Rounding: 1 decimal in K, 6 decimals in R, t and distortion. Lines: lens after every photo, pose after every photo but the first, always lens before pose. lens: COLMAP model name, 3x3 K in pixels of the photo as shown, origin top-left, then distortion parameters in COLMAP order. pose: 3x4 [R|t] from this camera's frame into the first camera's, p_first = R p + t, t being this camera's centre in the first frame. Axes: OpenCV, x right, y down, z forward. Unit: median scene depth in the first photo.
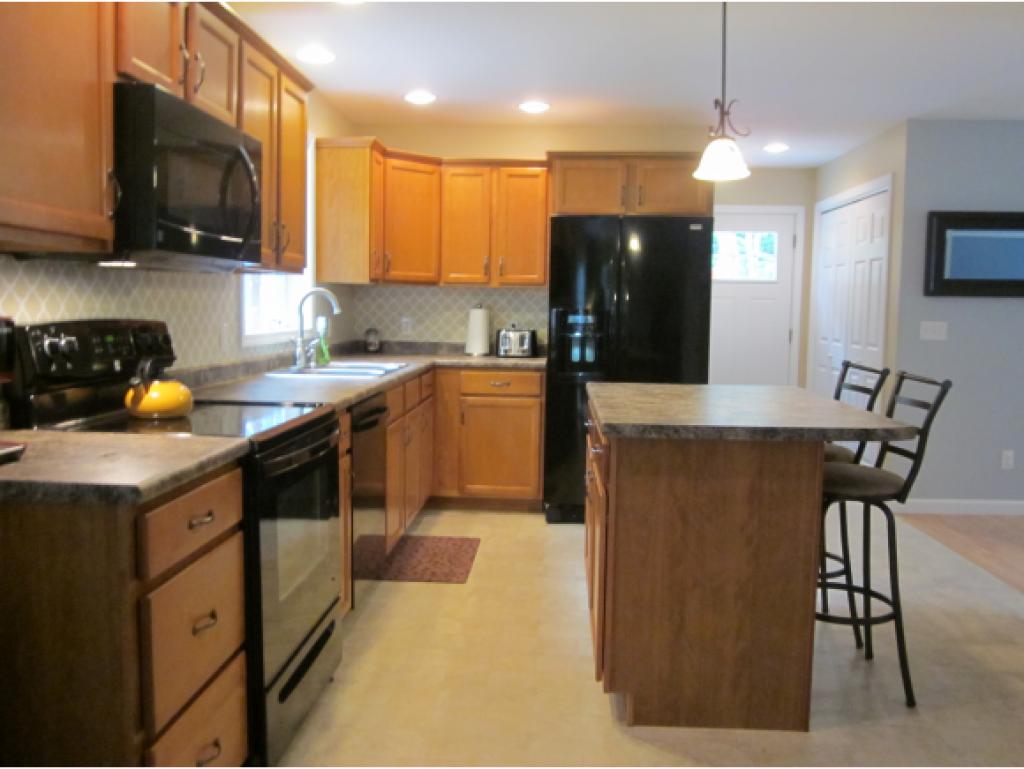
lens RADIAL K [[861.8, 0, 514.7], [0, 861.8, 381.6], [0, 0, 1]] dist [-0.039404, 0.020501]
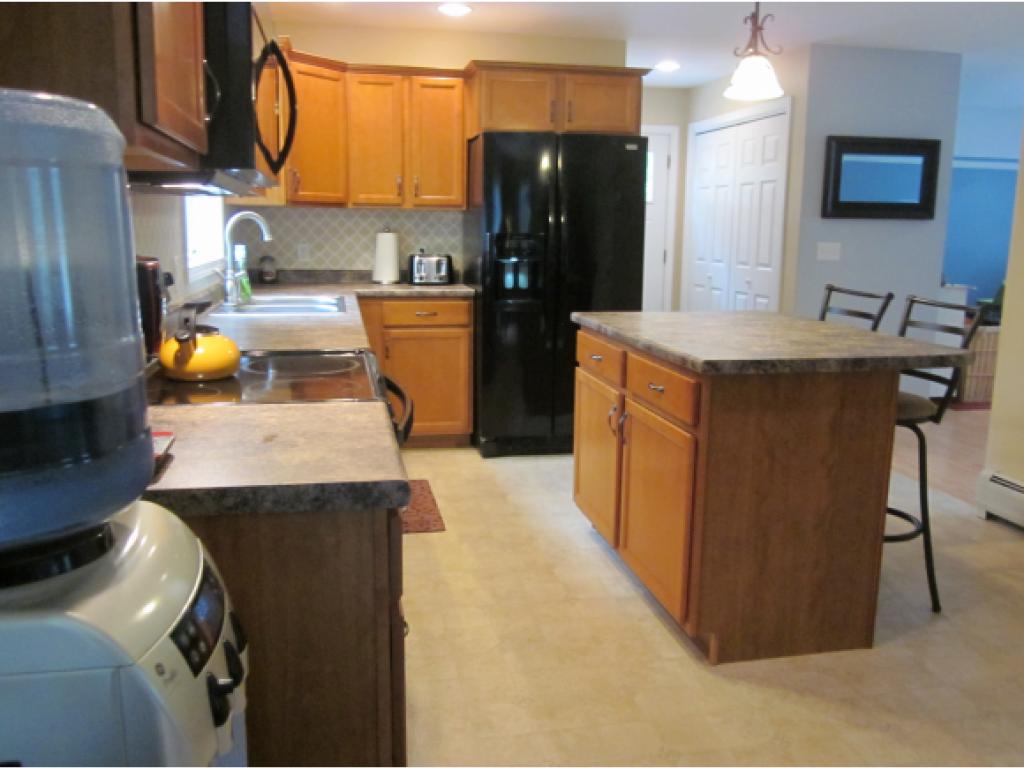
lens RADIAL K [[861.8, 0, 511.3], [0, 861.8, 383.2], [0, 0, 1]] dist [-0.039404, 0.020501]
pose [[0.966675, -0.050211, 0.251034, -0.170793], [0.025959, 0.994749, 0.099002, -0.013191], [-0.254687, -0.089187, 0.962902, 0.072874]]
